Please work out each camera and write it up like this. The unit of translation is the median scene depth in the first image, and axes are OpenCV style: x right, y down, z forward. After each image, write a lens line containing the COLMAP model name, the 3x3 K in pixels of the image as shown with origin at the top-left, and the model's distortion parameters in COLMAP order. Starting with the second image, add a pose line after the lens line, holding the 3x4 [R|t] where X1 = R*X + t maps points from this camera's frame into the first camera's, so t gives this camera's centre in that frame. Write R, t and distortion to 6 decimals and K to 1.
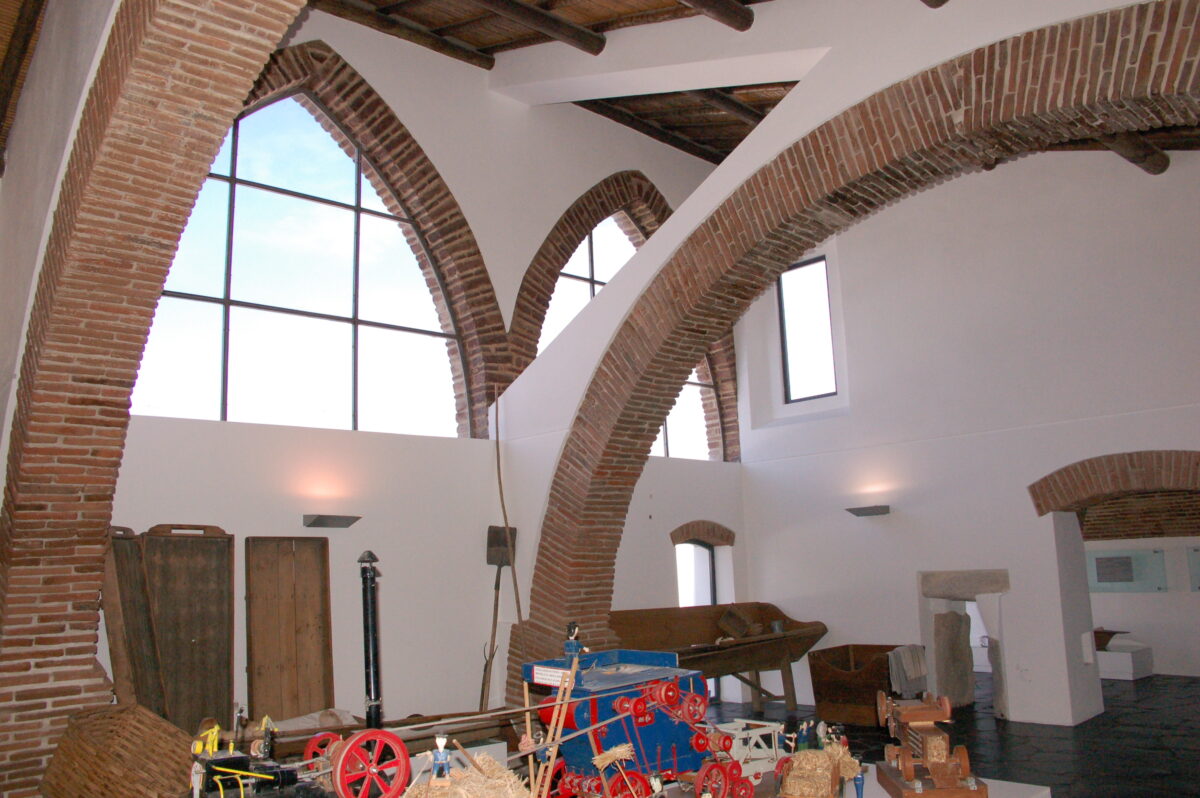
lens RADIAL K [[970.8, 0, 602.2], [0, 970.8, 403.4], [0, 0, 1]] dist [-0.162834, 0.167170]
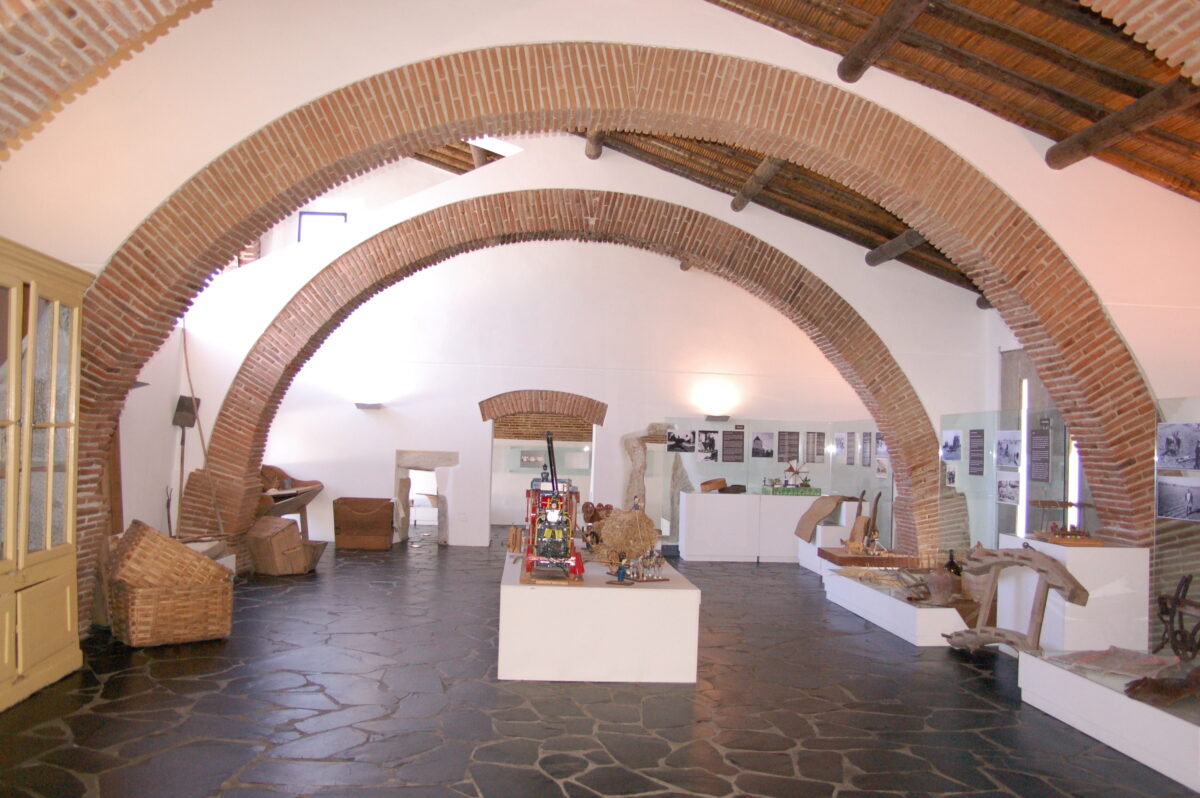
lens RADIAL K [[970.8, 0, 602.2], [0, 970.8, 403.4], [0, 0, 1]] dist [-0.162834, 0.167170]
pose [[0.617906, 0.087055, 0.781417, -0.809720], [-0.180877, 0.982934, 0.033523, -0.005513], [-0.765164, -0.162054, 0.623108, -0.223053]]
